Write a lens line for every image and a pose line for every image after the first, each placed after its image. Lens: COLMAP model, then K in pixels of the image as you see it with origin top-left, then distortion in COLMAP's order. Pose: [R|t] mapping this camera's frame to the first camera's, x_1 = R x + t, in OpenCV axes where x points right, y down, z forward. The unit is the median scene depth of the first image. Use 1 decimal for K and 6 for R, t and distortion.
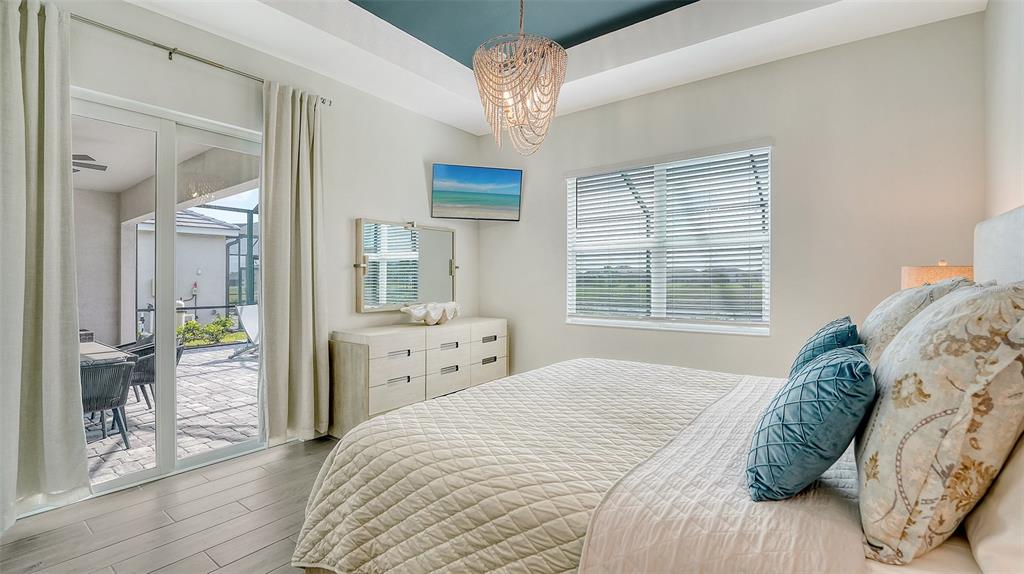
lens RADIAL K [[449.7, 0, 504.6], [0, 449.7, 284.7], [0, 0, 1]] dist [-0.003074, -0.000133]
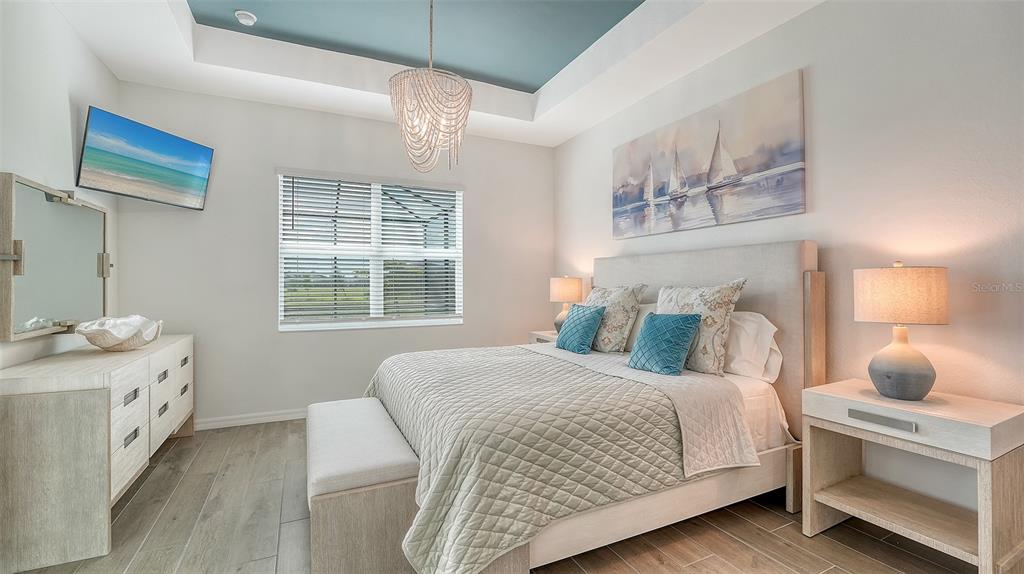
lens RADIAL K [[449.7, 0, 504.3], [0, 449.7, 285.8], [0, 0, 1]] dist [-0.003074, -0.000133]
pose [[0.461547, 0.001799, 0.887114, -0.465152], [0.007746, 0.999952, -0.006058, 0.001902], [-0.887082, 0.009668, 0.461511, 0.167584]]
